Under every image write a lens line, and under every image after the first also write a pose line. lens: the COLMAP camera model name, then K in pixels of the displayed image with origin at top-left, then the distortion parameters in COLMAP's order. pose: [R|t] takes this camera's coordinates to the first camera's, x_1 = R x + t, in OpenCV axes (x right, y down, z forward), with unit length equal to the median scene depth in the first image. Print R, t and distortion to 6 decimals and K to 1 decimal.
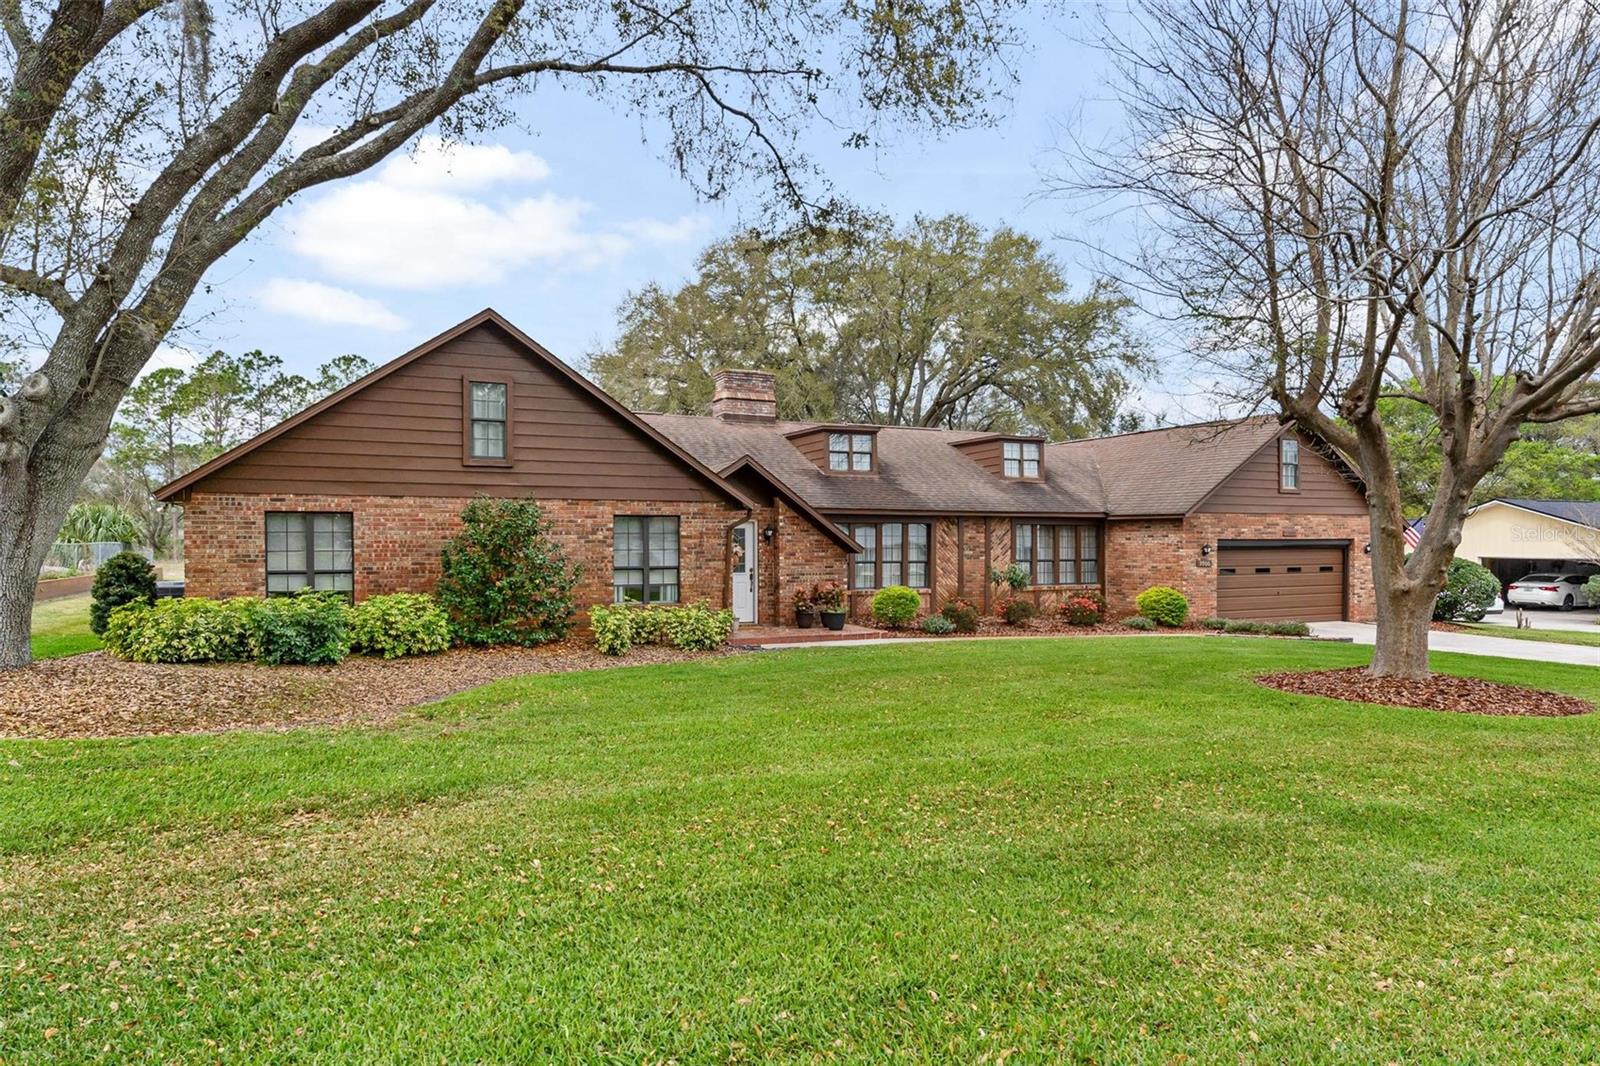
lens RADIAL K [[880.9, 0, 800.2], [0, 880.9, 538.0], [0, 0, 1]] dist [0.000497, 0.000055]
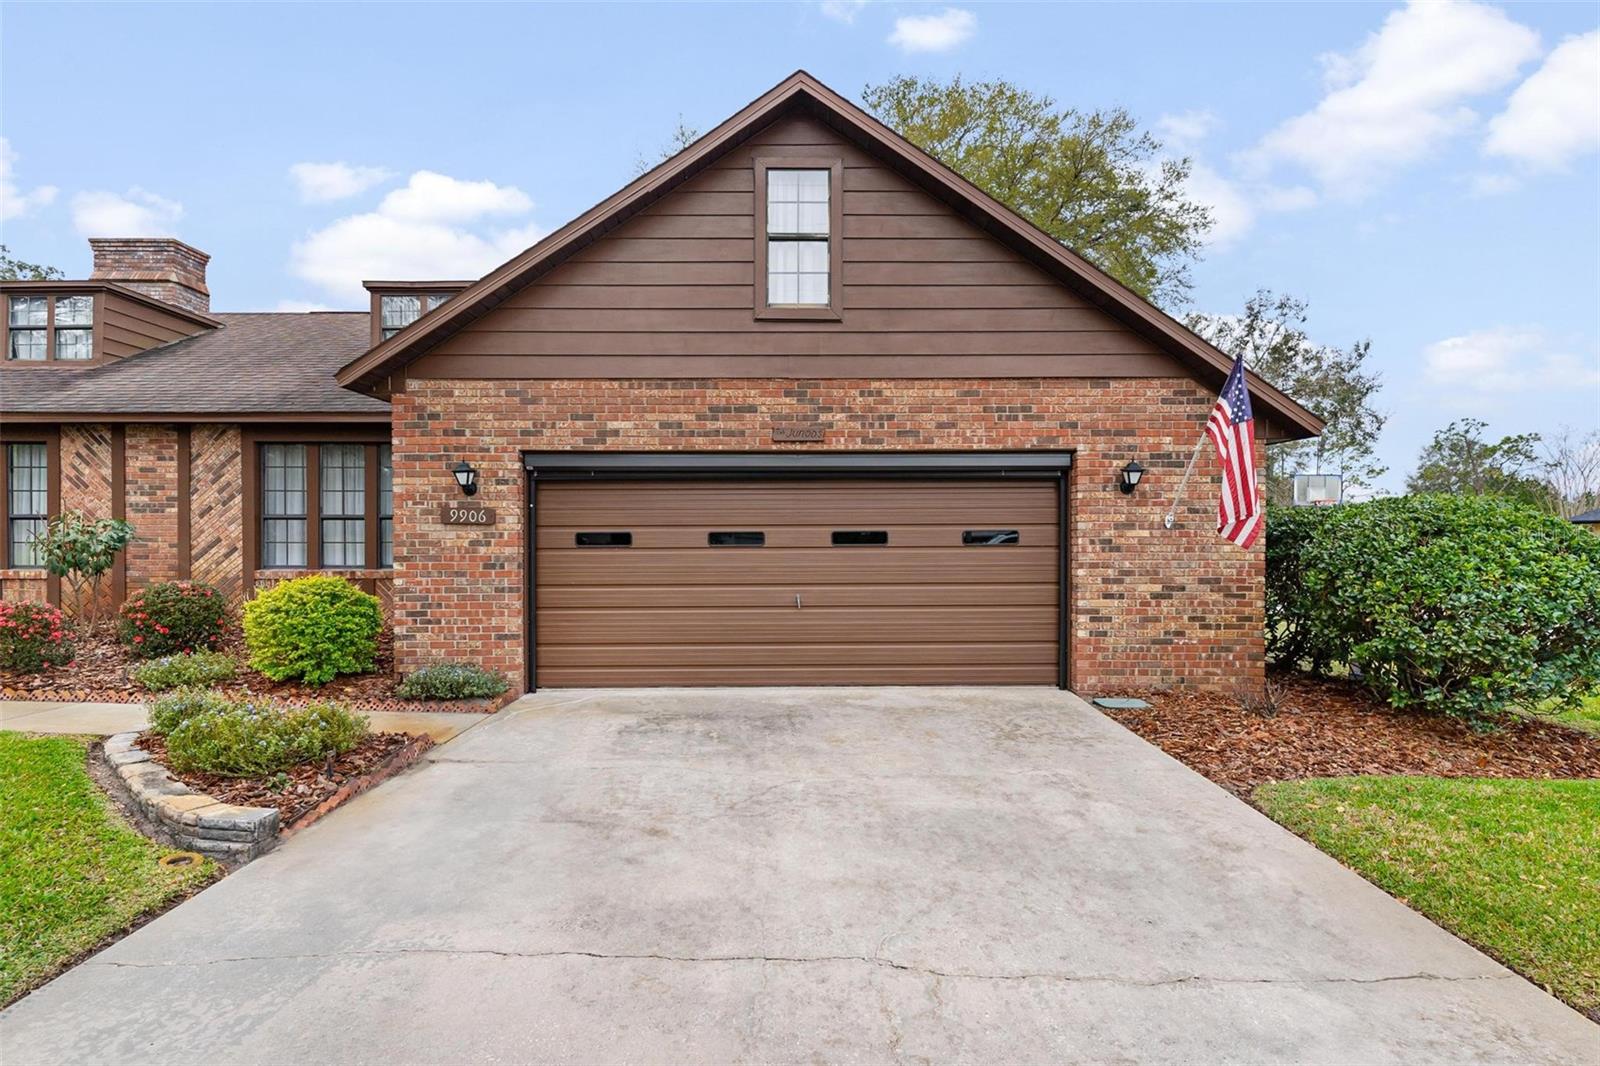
lens RADIAL K [[772.2, 0, 799.3], [0, 772.2, 530.6], [0, 0, 1]] dist [-0.002001, 0.001418]
pose [[0.917008, -0.001117, -0.398867, 0.696038], [0.003660, 0.999978, 0.005615, 0.032591], [0.398852, -0.006609, 0.916992, 0.734144]]
